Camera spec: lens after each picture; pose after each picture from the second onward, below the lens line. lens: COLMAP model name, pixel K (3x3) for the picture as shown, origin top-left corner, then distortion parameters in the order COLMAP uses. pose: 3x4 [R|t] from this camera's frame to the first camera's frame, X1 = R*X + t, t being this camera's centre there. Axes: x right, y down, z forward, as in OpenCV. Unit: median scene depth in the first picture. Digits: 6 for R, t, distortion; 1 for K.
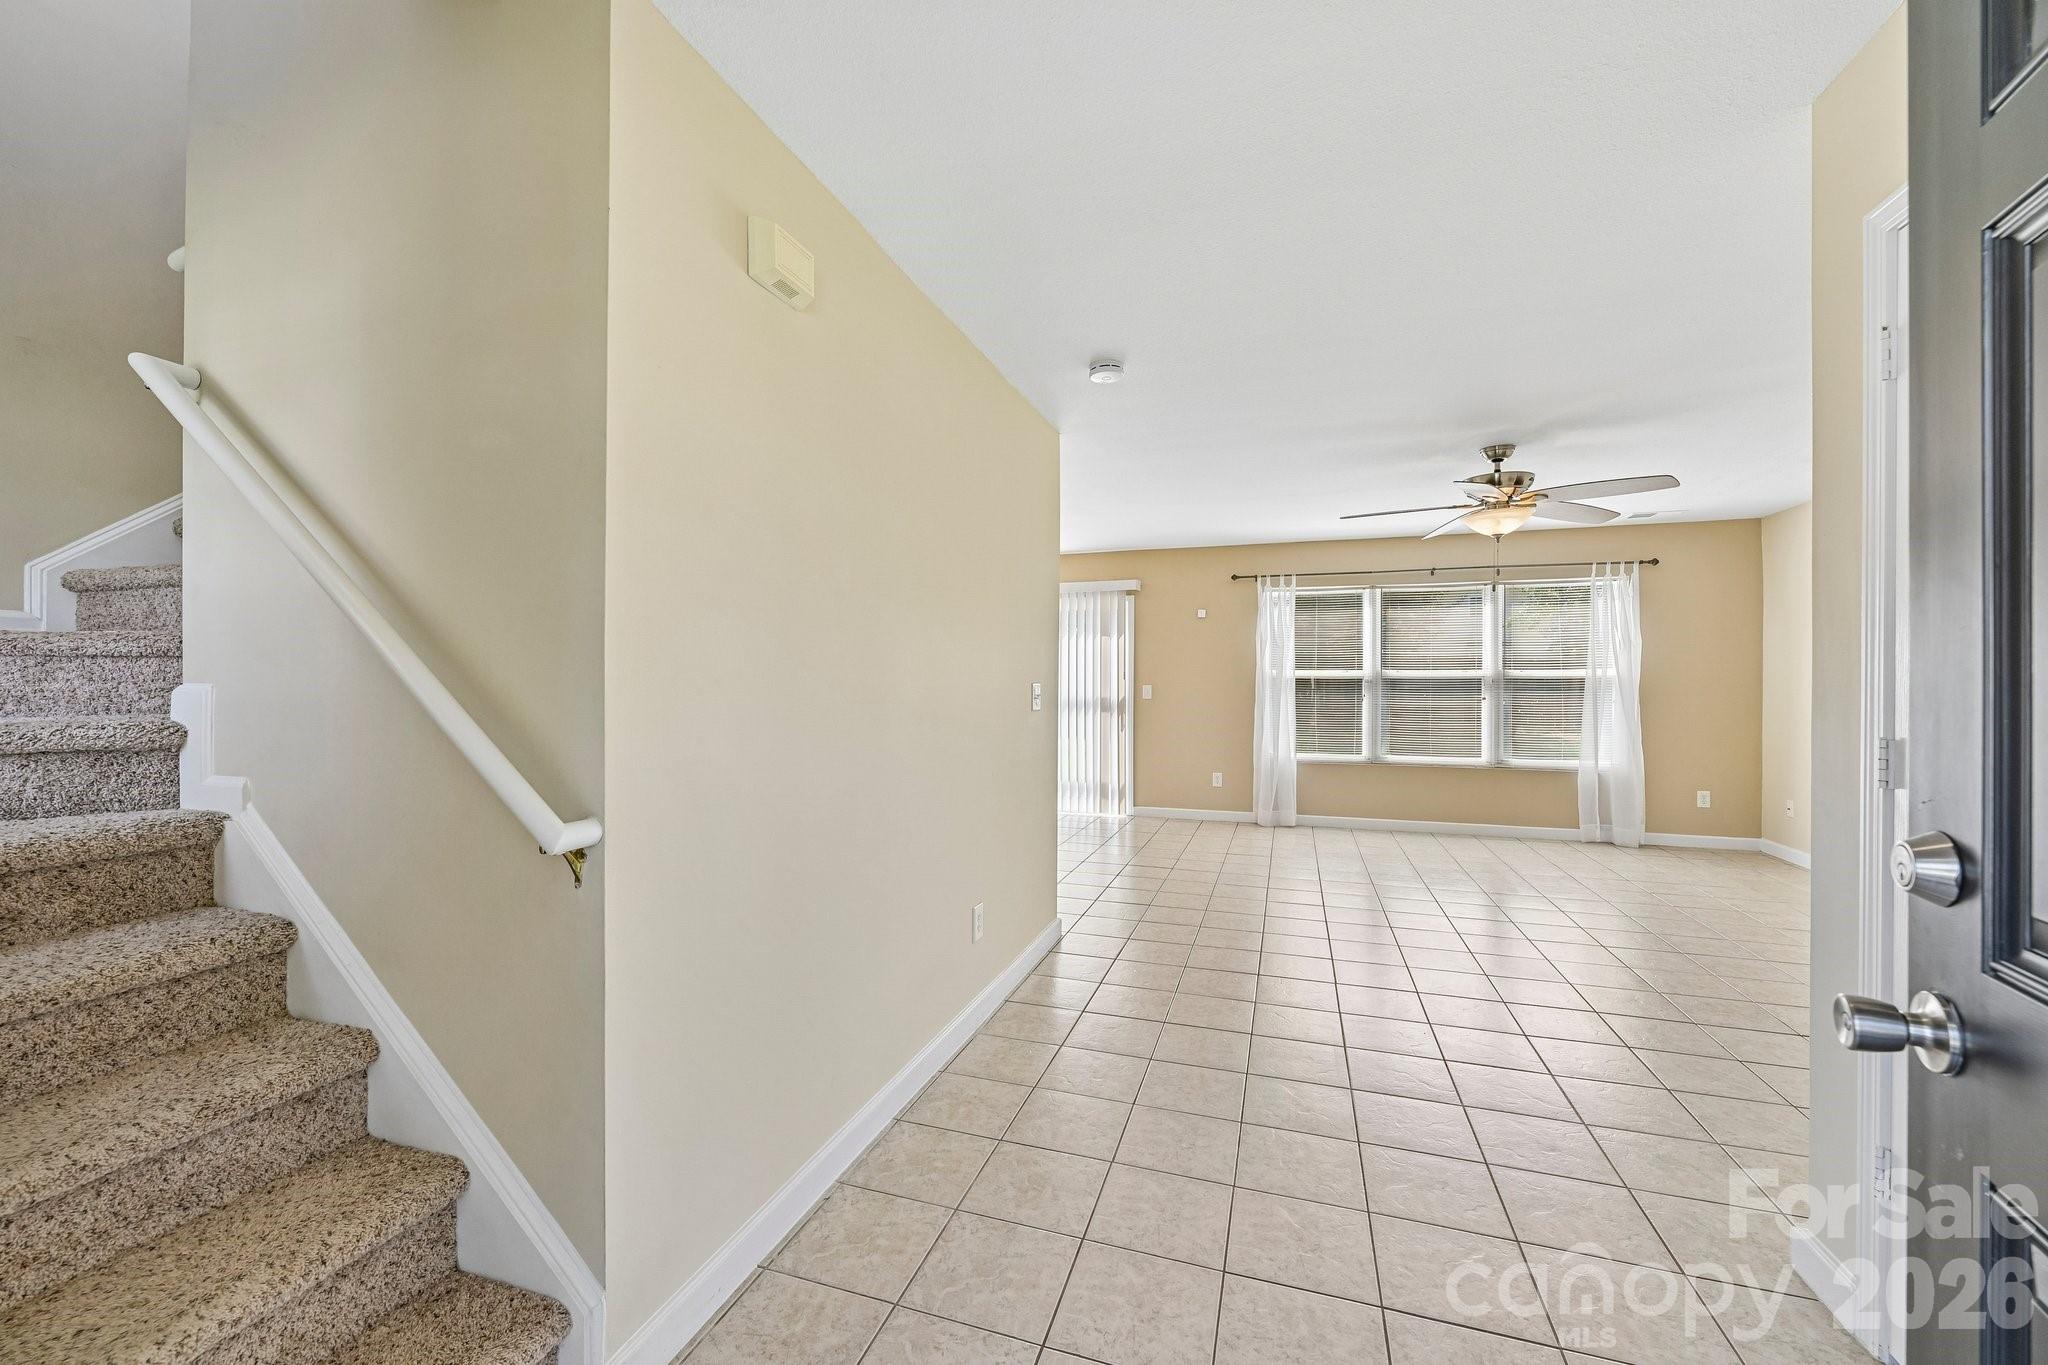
lens RADIAL K [[810.1, 0, 1024.0], [0, 810.1, 682.5], [0, 0, 1]] dist [0.000445, 0.000041]
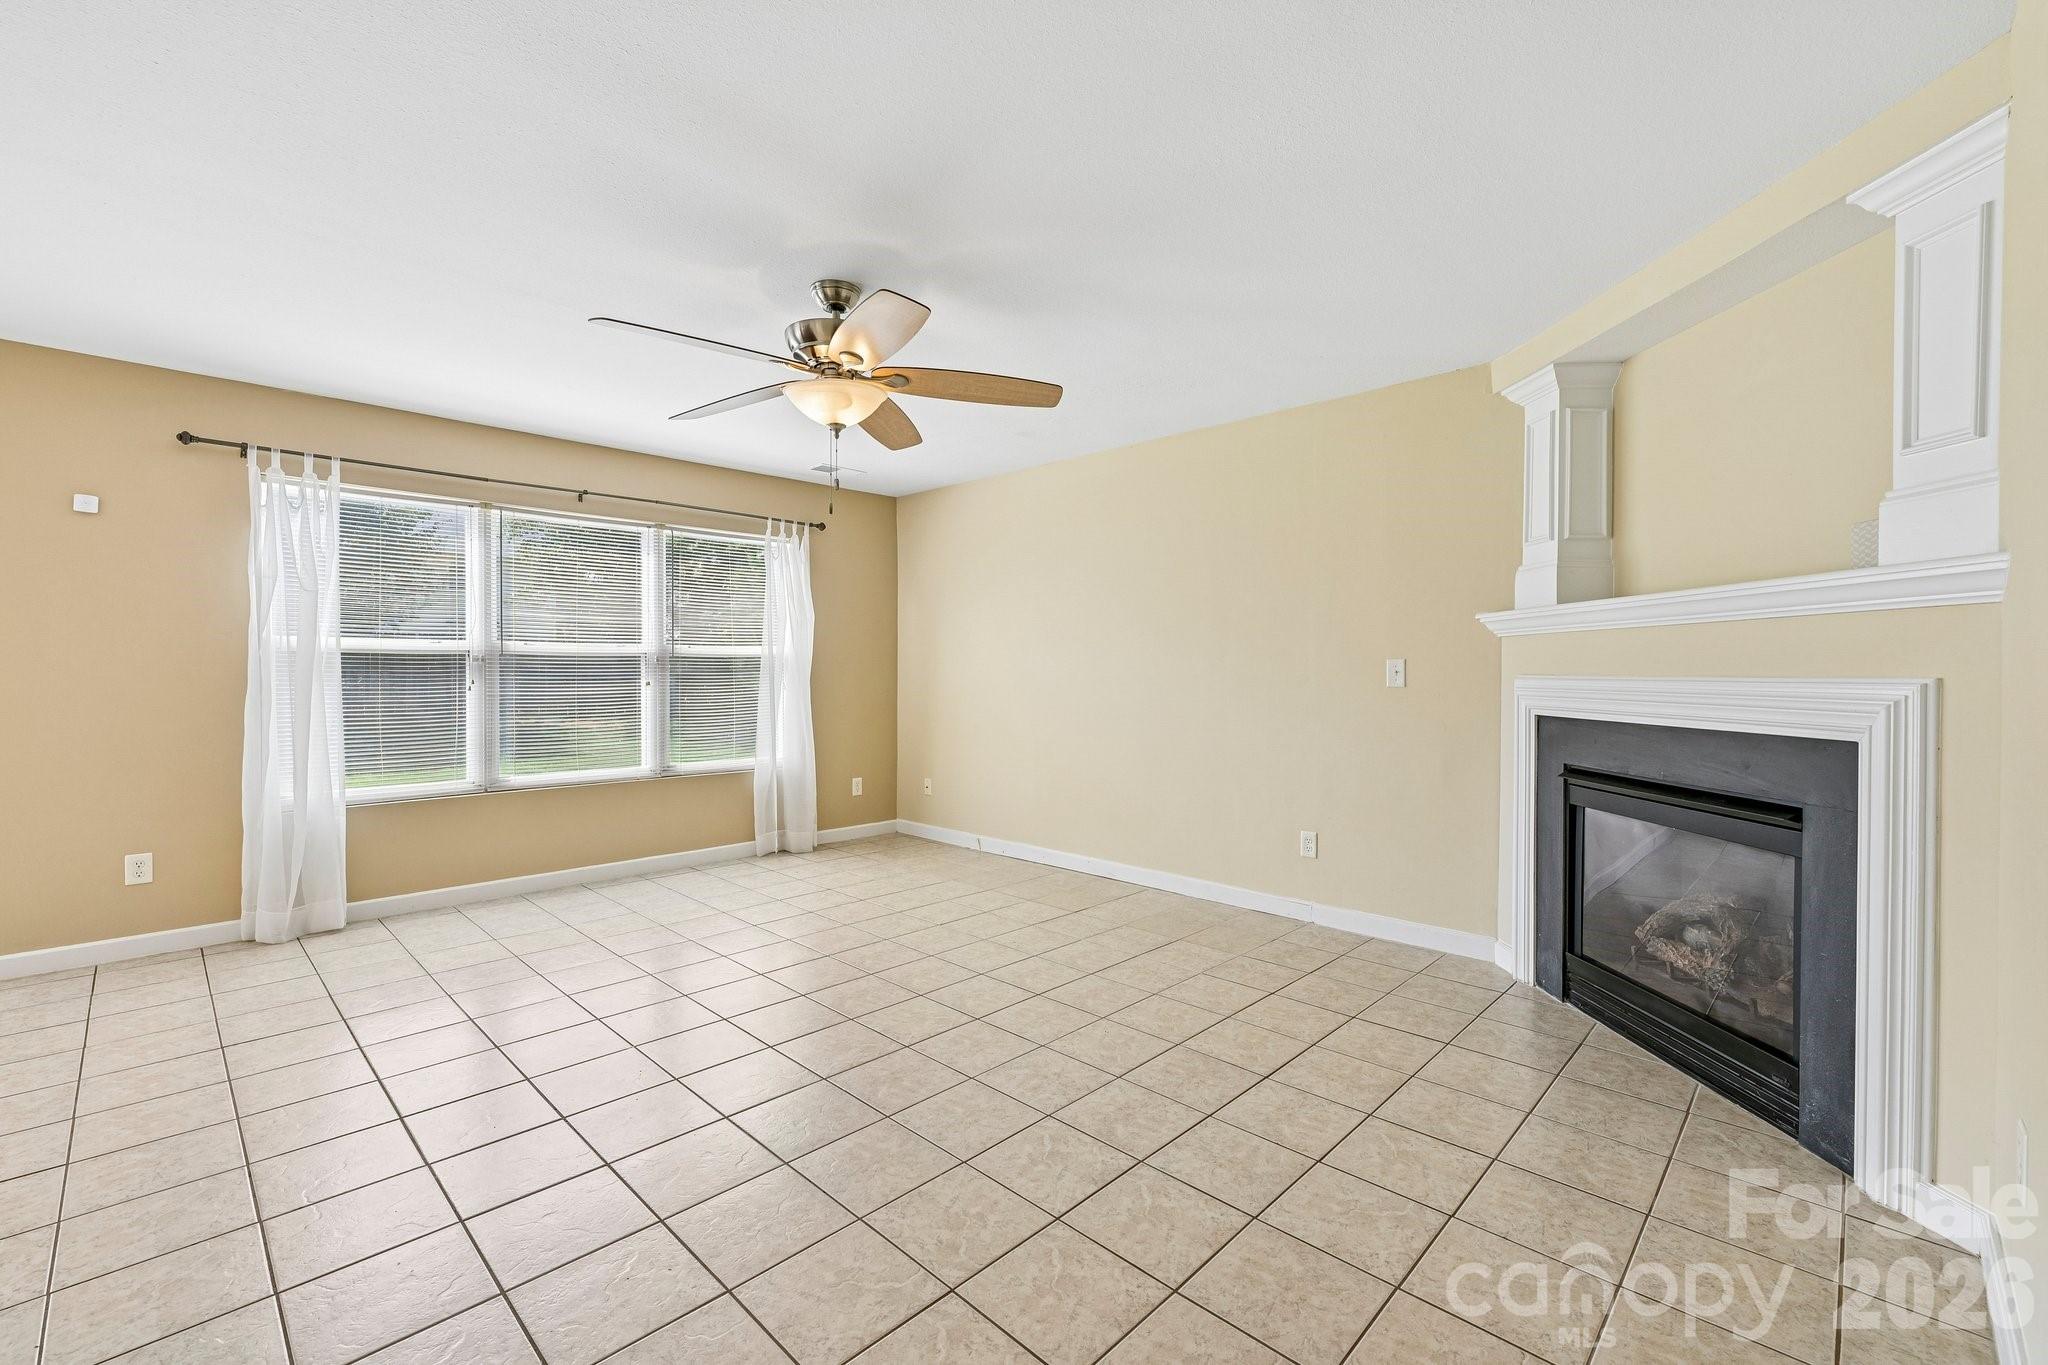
lens RADIAL K [[864.8, 0, 1024.0], [0, 864.8, 682.5], [0, 0, 1]] dist [0.000087, 0.000514]
pose [[0.444805, -0.015635, 0.895491, 0.022940], [0.000475, 0.999852, 0.017222, 0.005266], [-0.895627, -0.007235, 0.444746, 0.350869]]
